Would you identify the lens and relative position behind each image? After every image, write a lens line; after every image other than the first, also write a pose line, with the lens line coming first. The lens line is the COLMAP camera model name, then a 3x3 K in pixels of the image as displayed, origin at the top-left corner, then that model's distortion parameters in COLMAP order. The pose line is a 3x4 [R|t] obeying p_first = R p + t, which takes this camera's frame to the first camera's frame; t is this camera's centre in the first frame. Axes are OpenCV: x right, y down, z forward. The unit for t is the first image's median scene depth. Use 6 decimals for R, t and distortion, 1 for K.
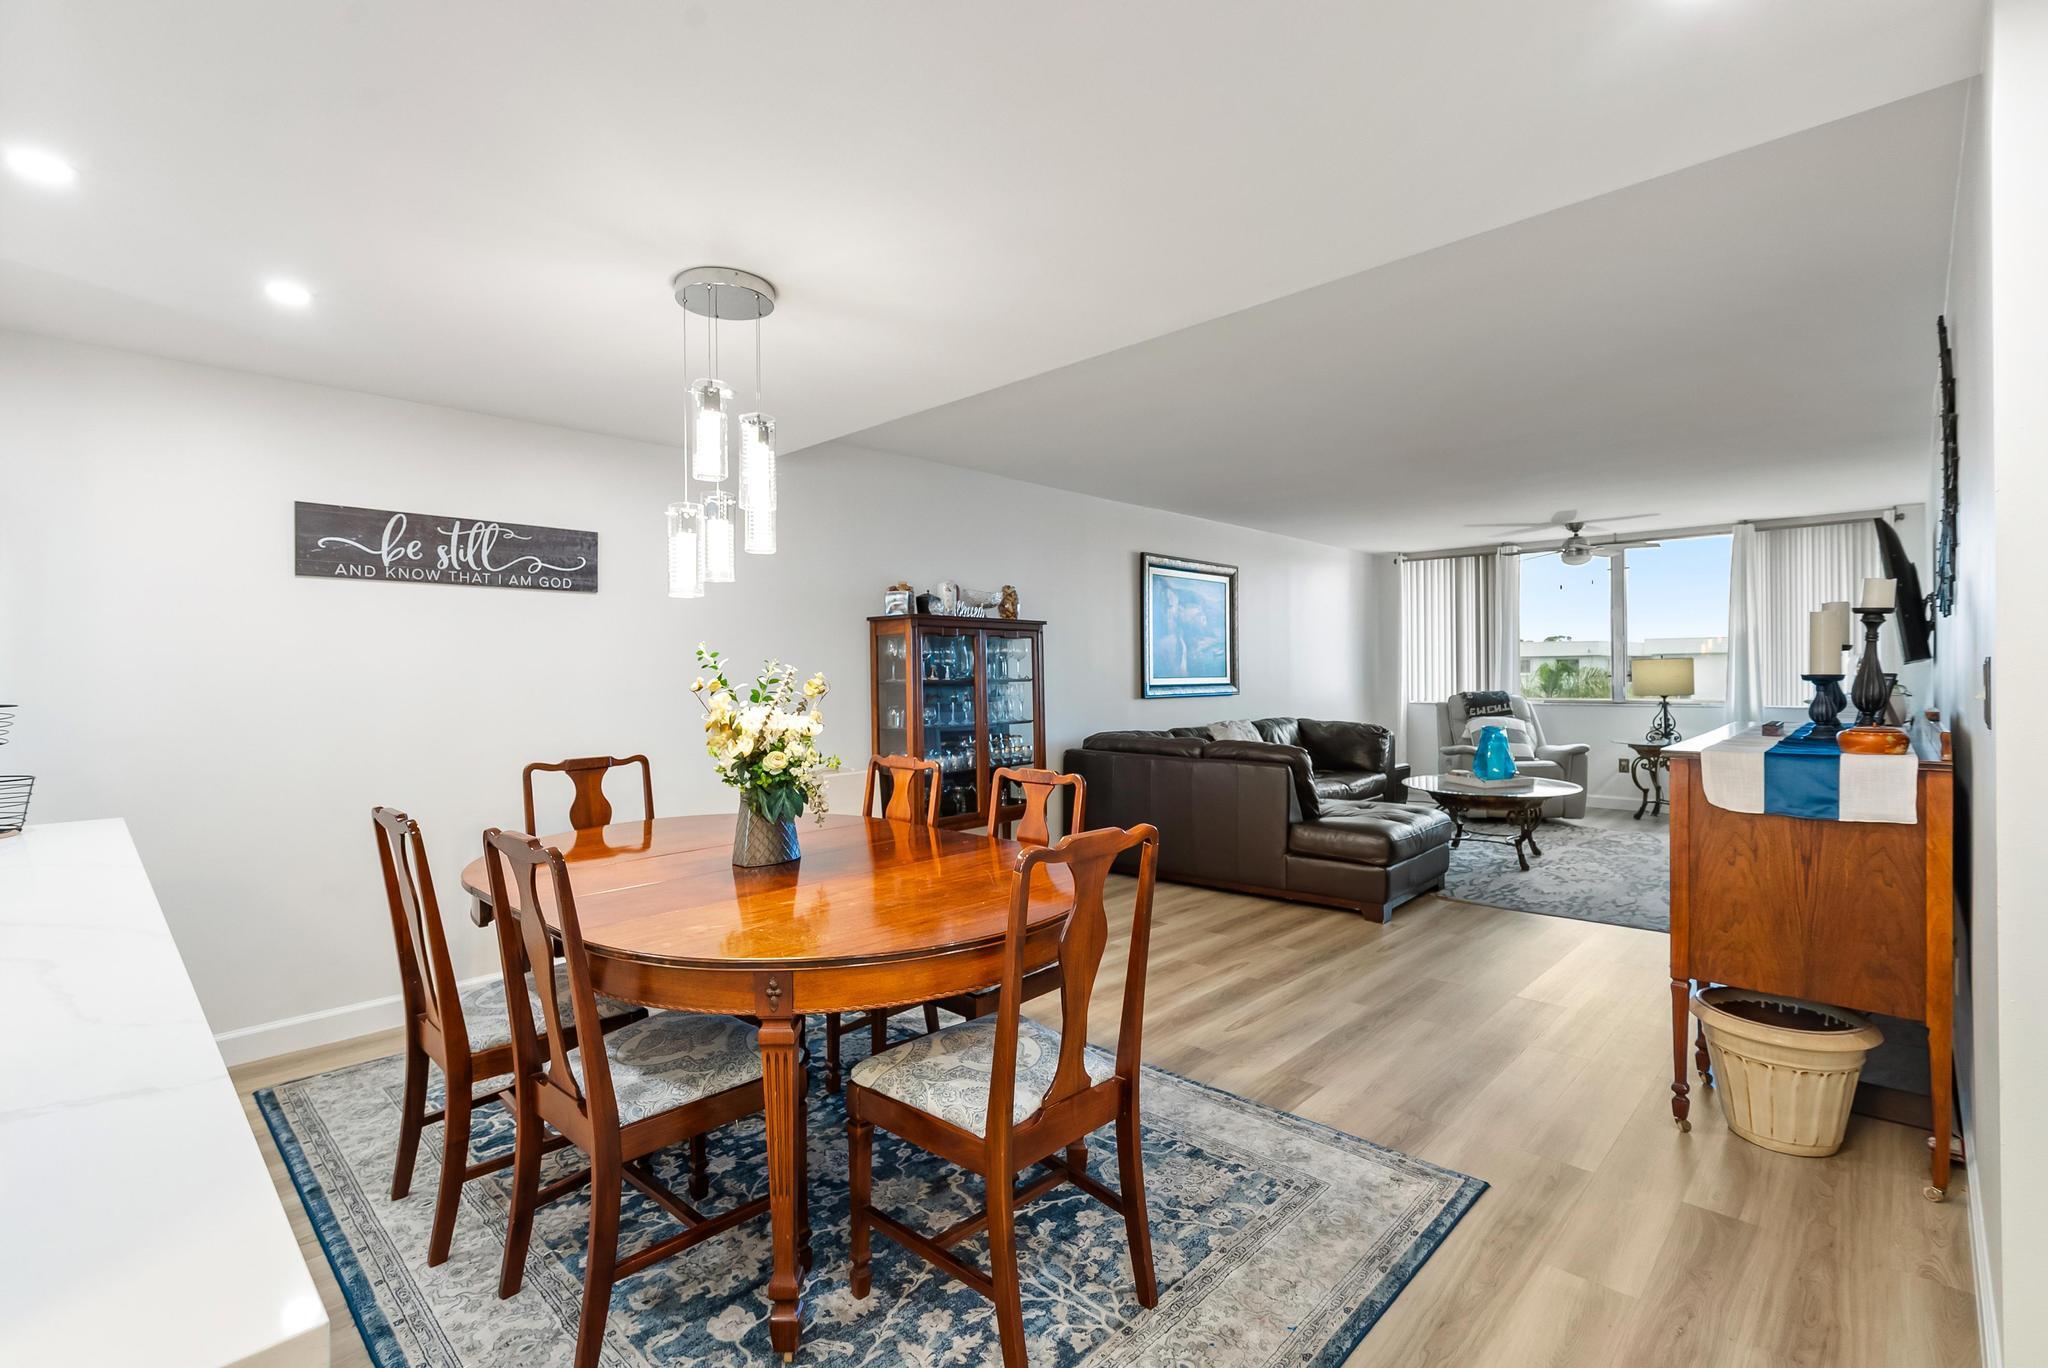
lens RADIAL K [[930.4, 0, 1023.8], [0, 930.4, 674.6], [0, 0, 1]] dist [-0.001077, -0.000256]
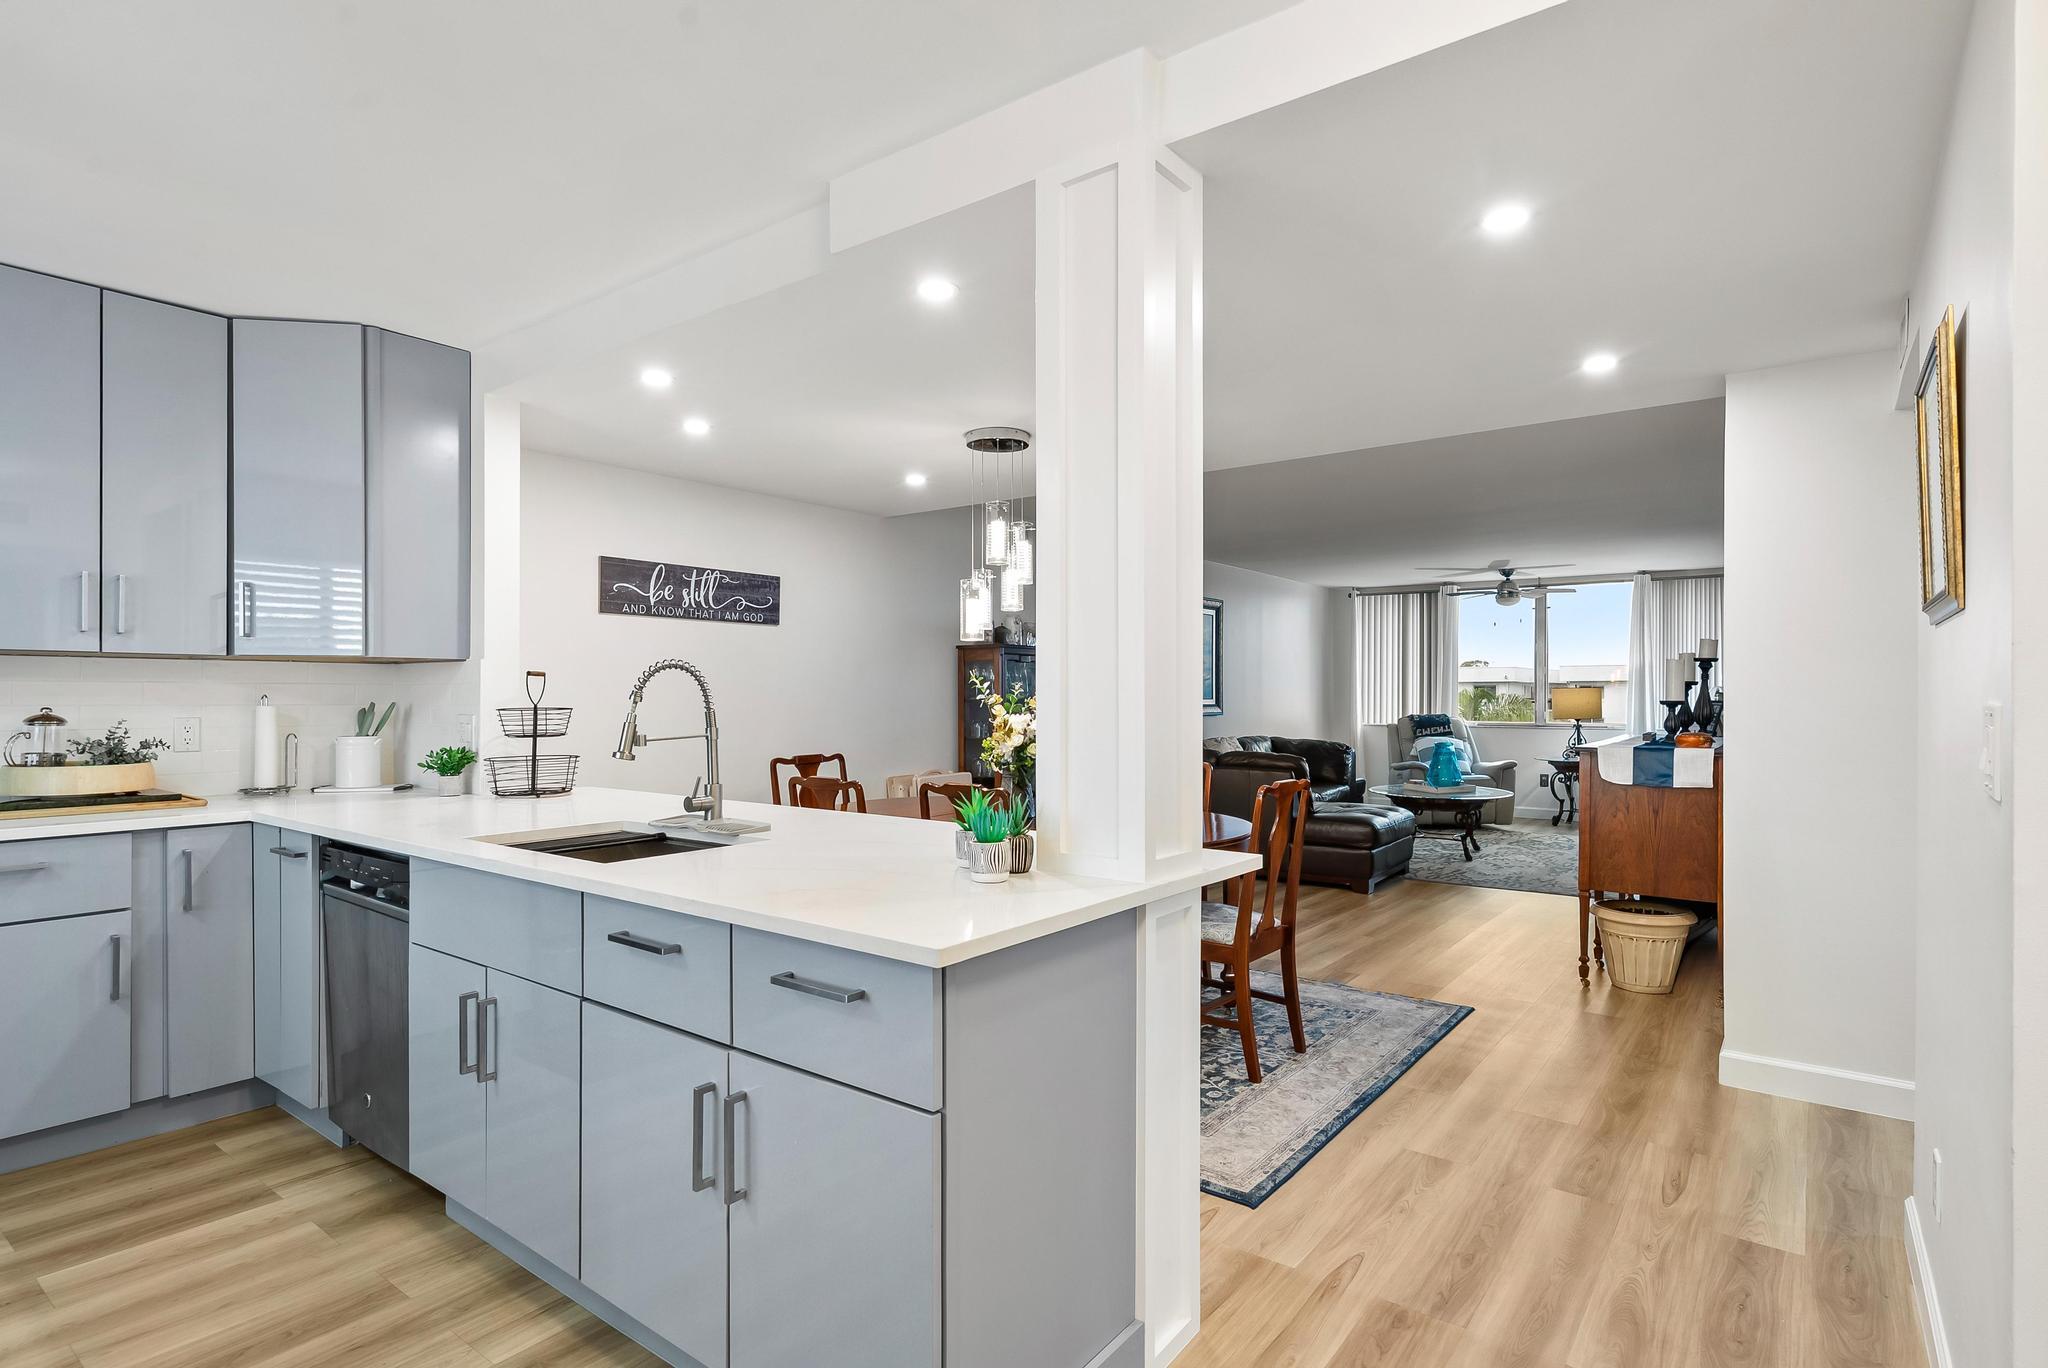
lens RADIAL K [[1049.4, 0, 1020.3], [0, 1049.4, 693.9], [0, 0, 1]] dist [0.002395, 0.000550]
pose [[0.993395, 0.011488, 0.114170, -0.223224], [-0.011320, 0.999934, -0.002116, 0.002266], [-0.114187, 0.000809, 0.993459, -0.326411]]
